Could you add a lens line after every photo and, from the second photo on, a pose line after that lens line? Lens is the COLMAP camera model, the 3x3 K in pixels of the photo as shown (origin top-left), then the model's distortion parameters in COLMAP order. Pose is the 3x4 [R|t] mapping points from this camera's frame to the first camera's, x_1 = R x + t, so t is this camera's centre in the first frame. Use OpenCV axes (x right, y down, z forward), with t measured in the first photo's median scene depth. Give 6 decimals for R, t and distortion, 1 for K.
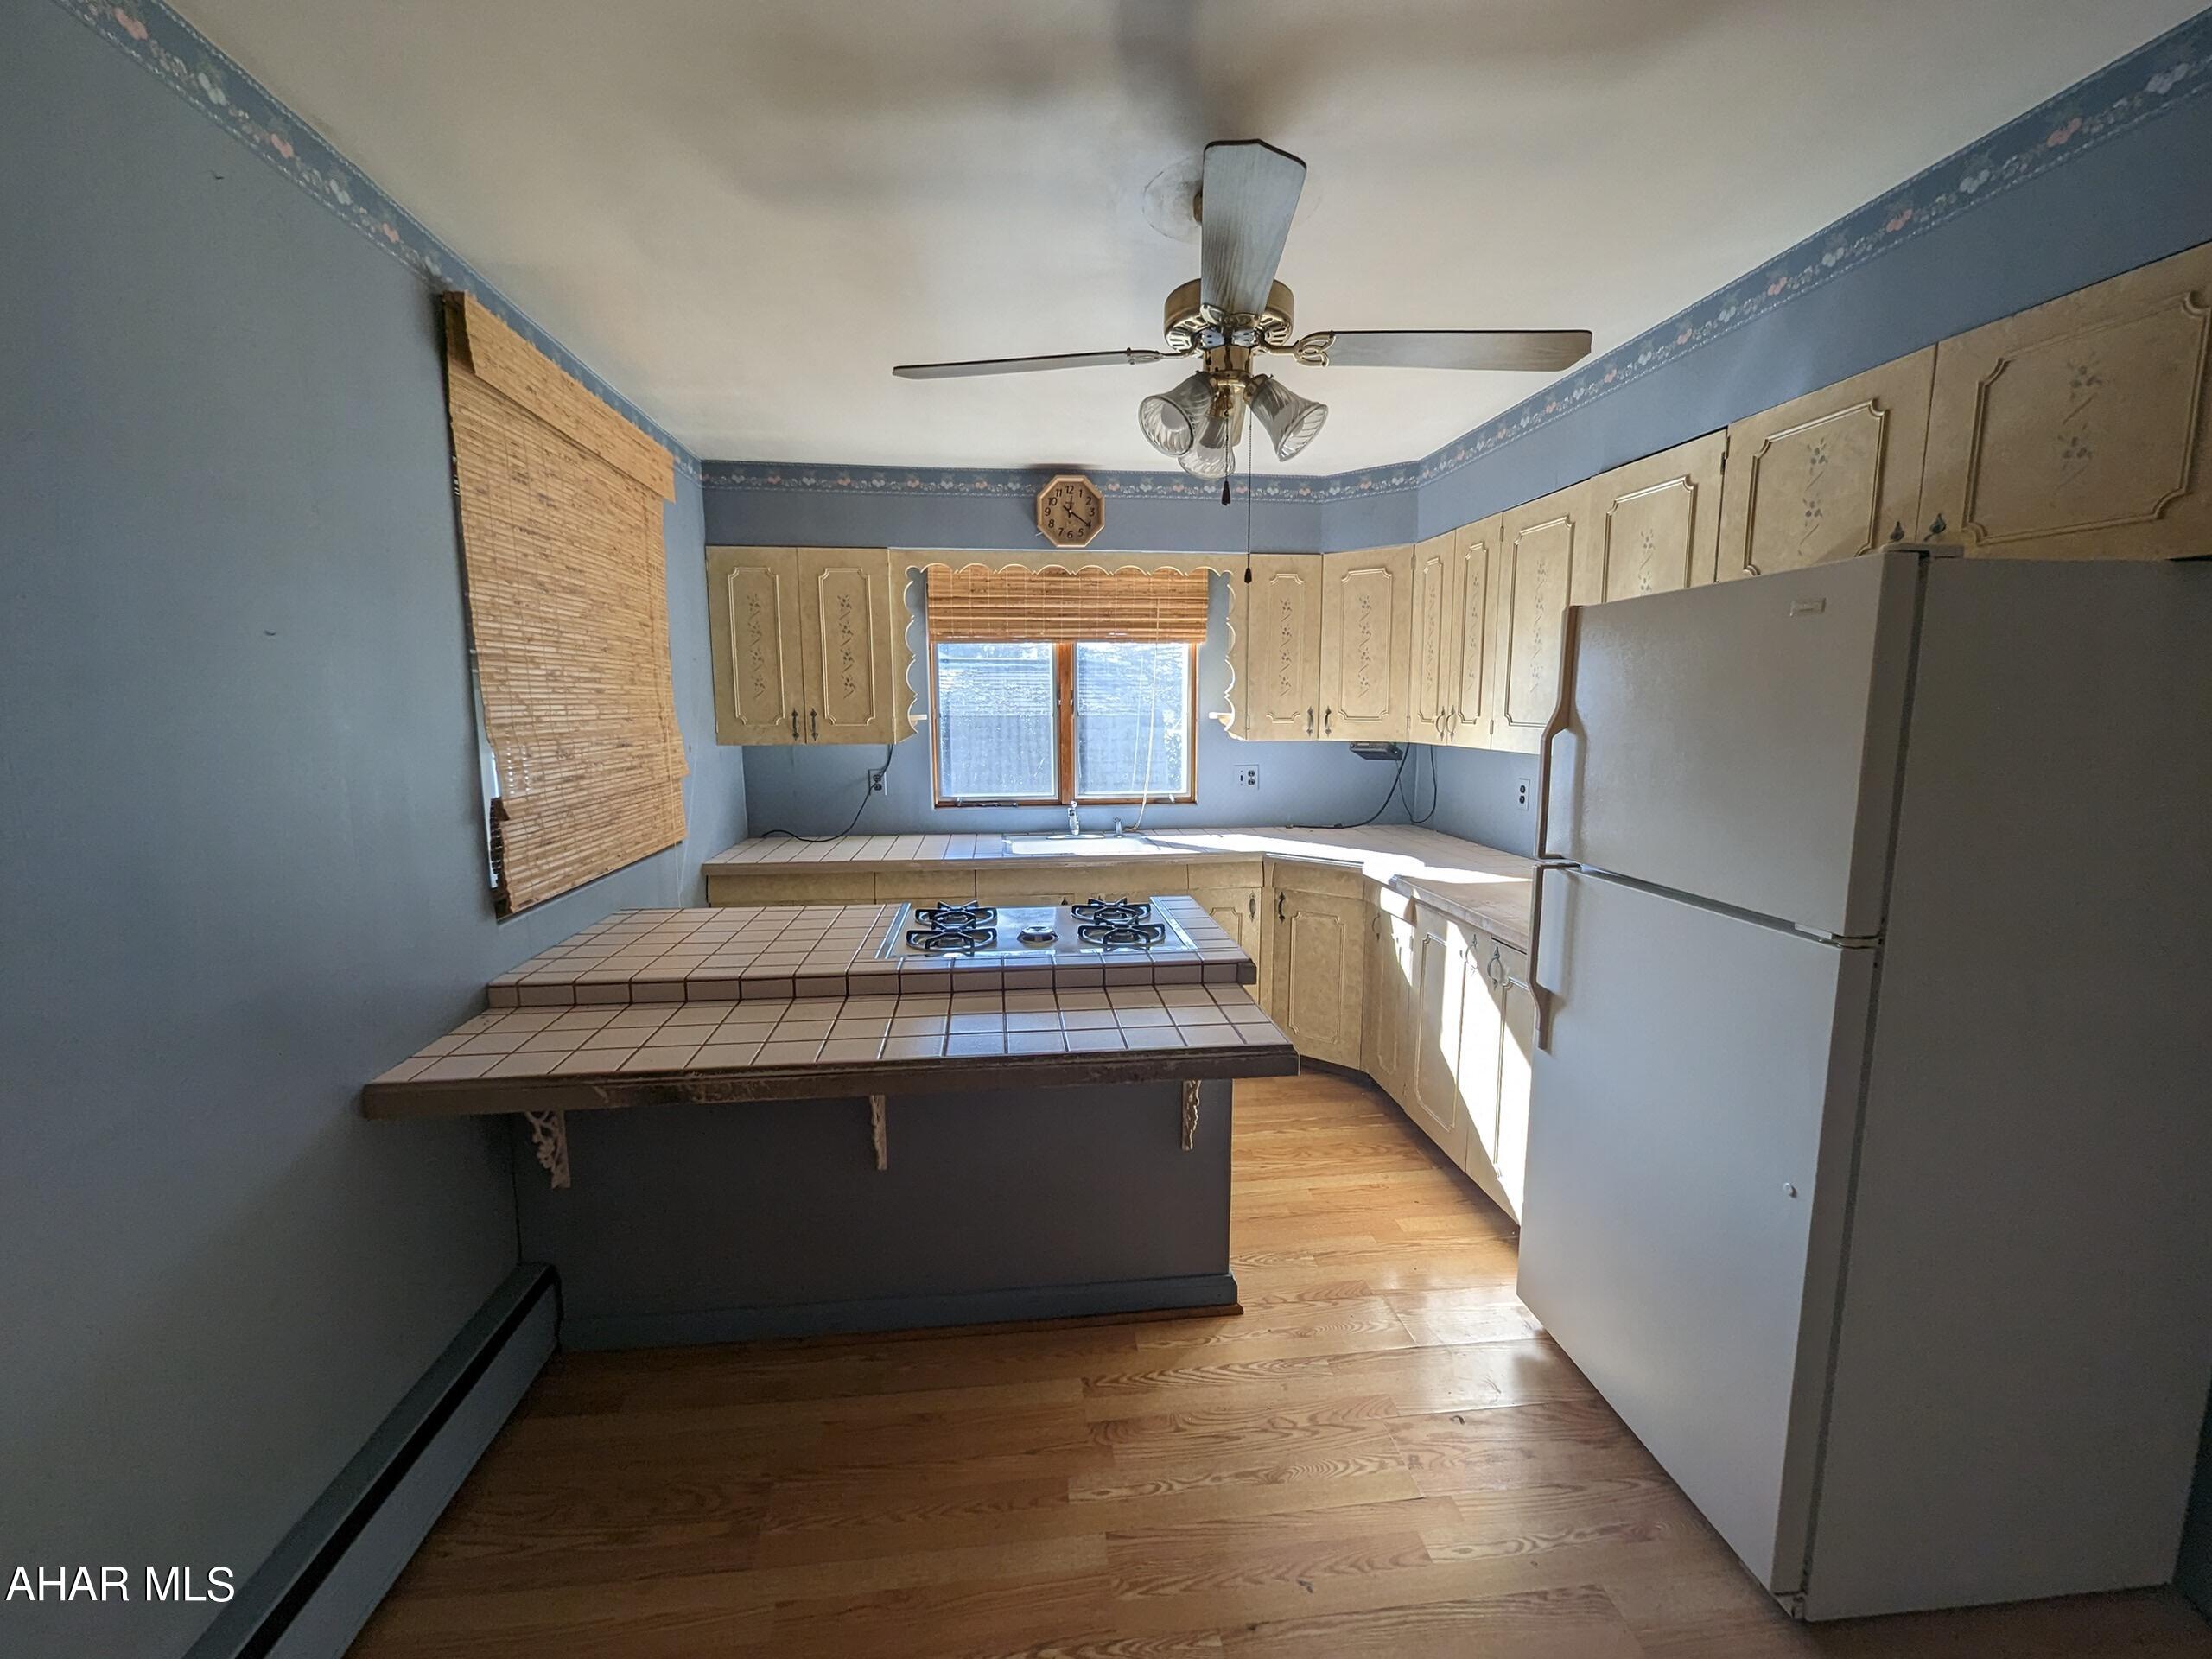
lens RADIAL K [[911.8, 0, 1107.3], [0, 911.8, 829.6], [0, 0, 1]] dist [-0.001305, -0.000598]
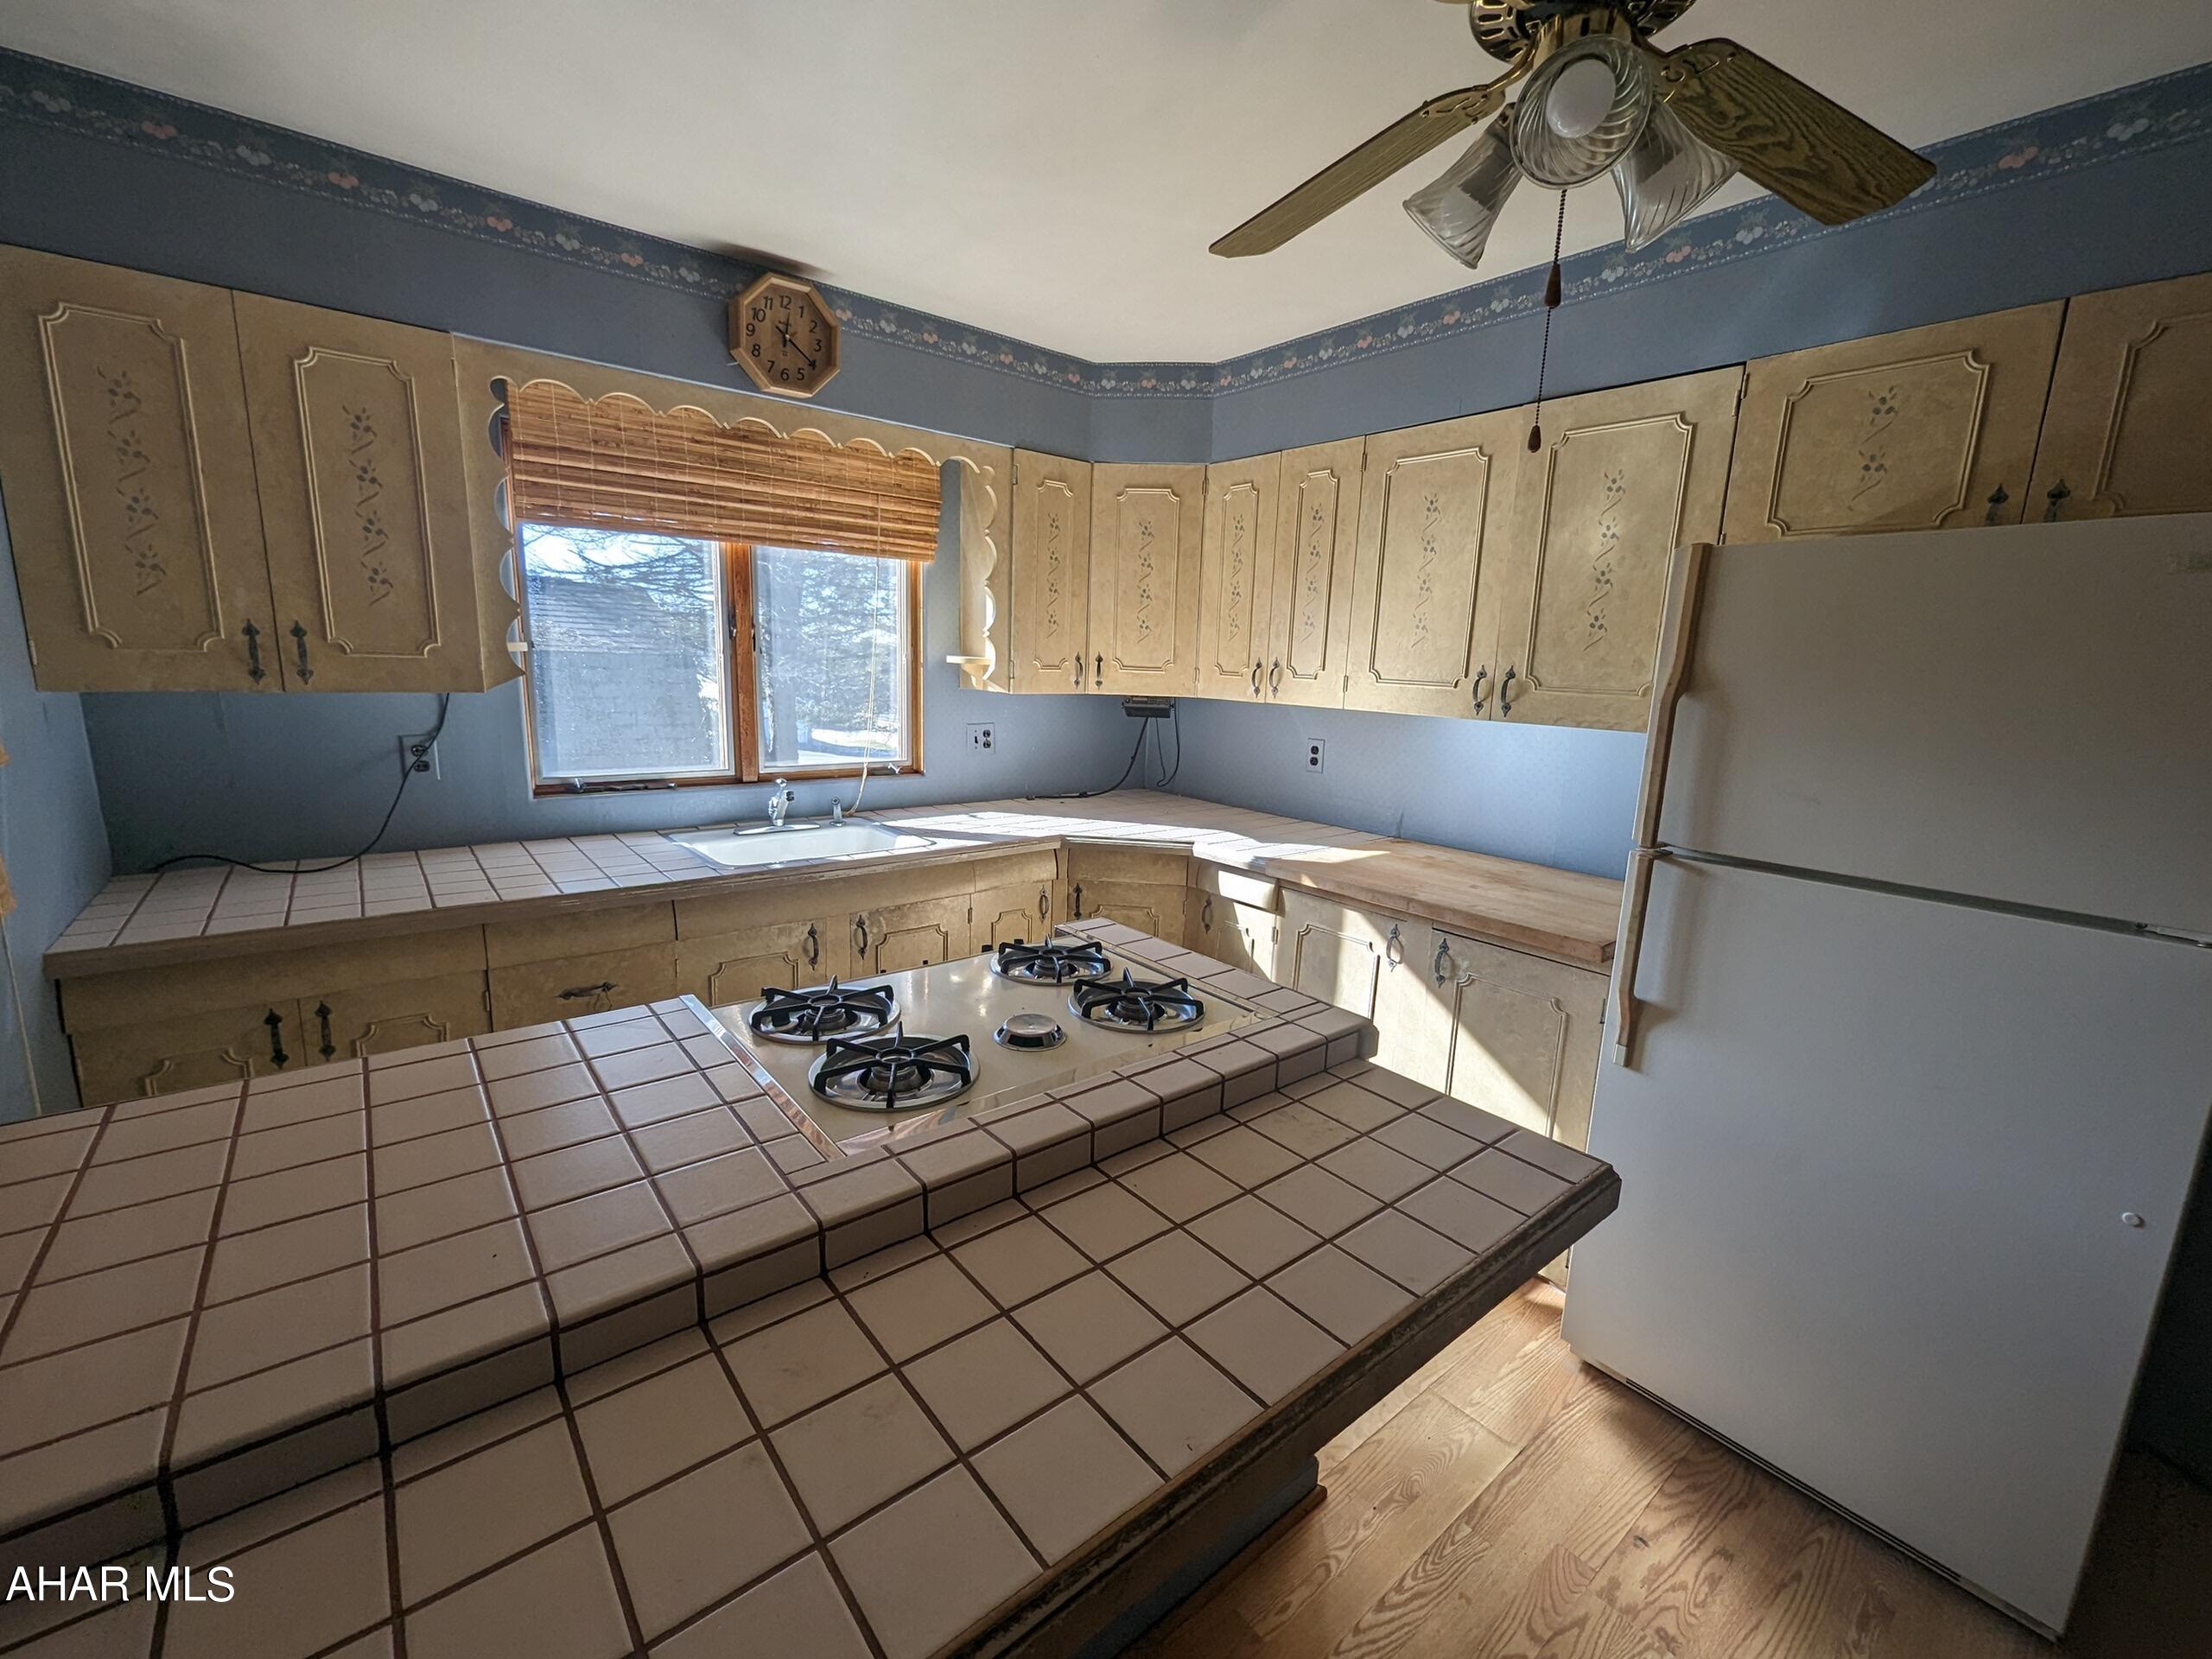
lens RADIAL K [[911.8, 0, 1098.9], [0, 911.8, 828.8], [0, 0, 1]] dist [-0.001305, -0.000598]
pose [[0.844606, -0.066659, 0.531222, -0.219997], [0.036074, 0.997049, 0.067757, -0.033831], [-0.534171, -0.038064, 0.844519, 0.313601]]
